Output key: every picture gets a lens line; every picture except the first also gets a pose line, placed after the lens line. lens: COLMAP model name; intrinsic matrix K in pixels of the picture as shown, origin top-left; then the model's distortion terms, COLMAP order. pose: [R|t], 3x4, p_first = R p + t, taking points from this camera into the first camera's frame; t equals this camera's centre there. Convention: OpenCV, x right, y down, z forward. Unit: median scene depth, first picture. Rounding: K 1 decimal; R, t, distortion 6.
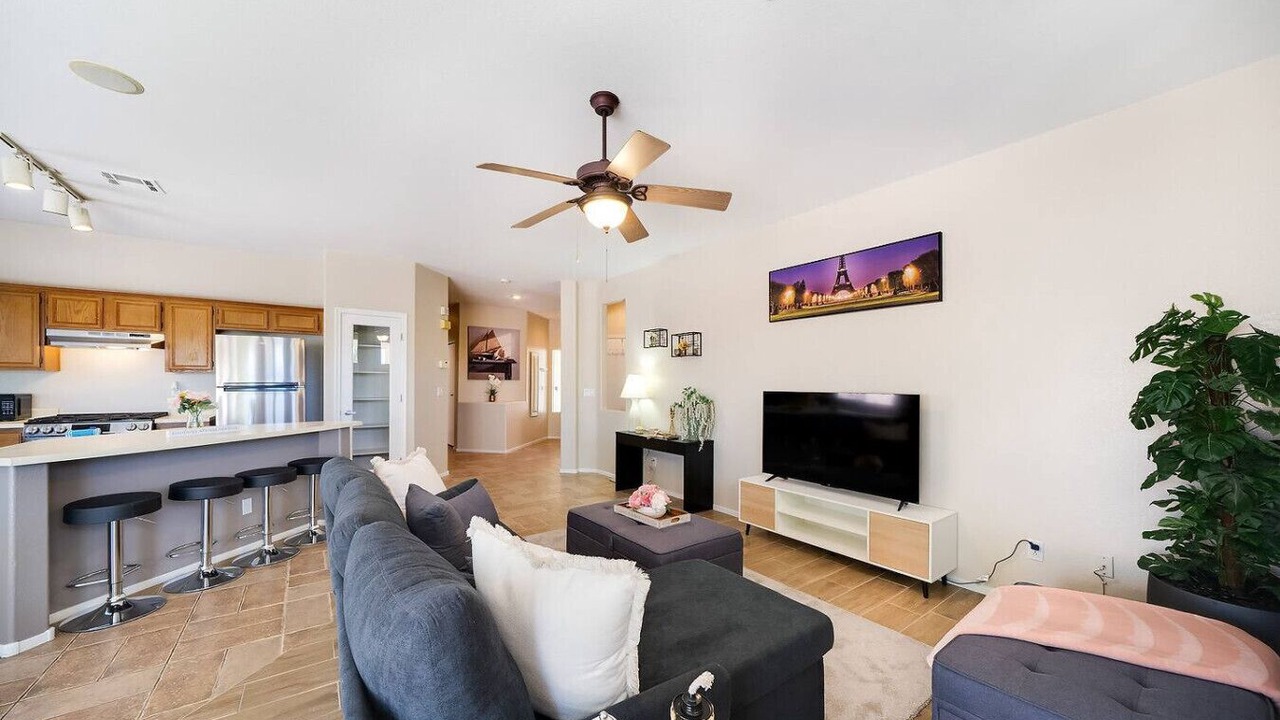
lens RADIAL K [[456.2, 0, 640.0], [0, 456.2, 360.0], [0, 0, 1]] dist [-0.000765, -0.000404]
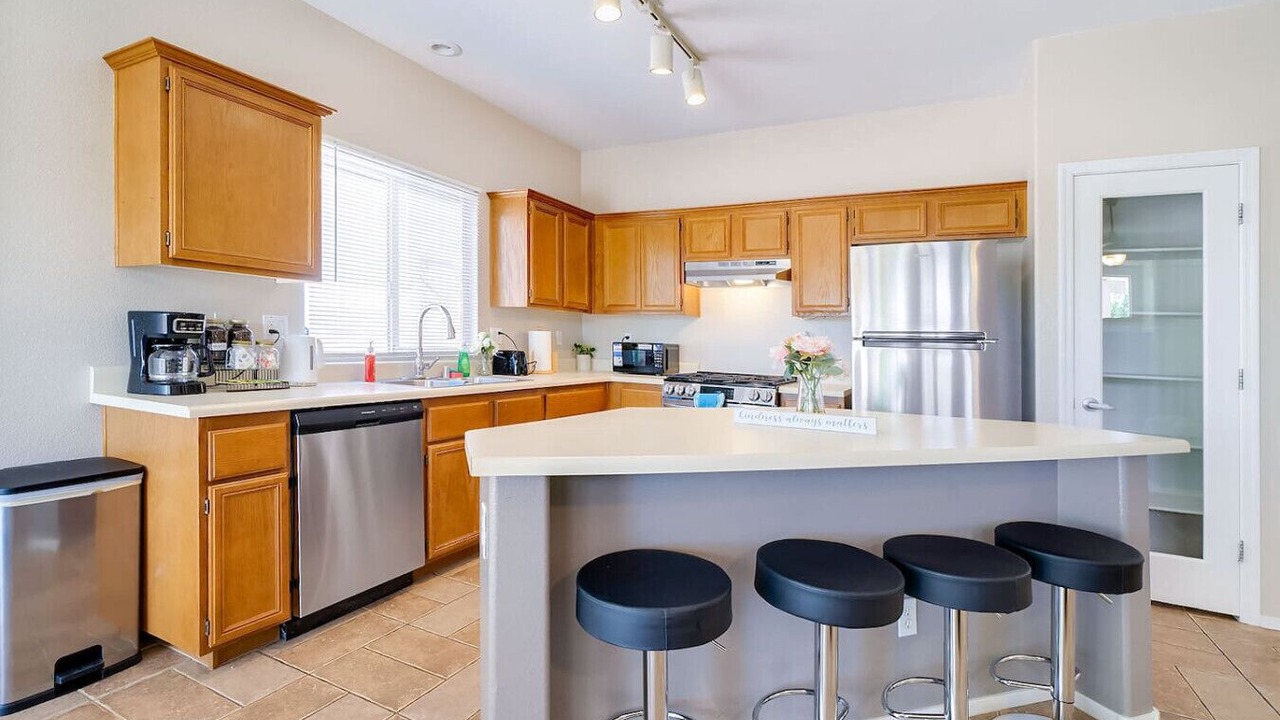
lens RADIAL K [[596.6, 0, 640.9], [0, 596.6, 339.1], [0, 0, 1]] dist [-0.001688, -0.000219]
pose [[0.453194, 0.006731, -0.891387, -0.383182], [0.014217, 0.999790, 0.014778, 0.045244], [0.891299, -0.019371, 0.453003, 0.425390]]
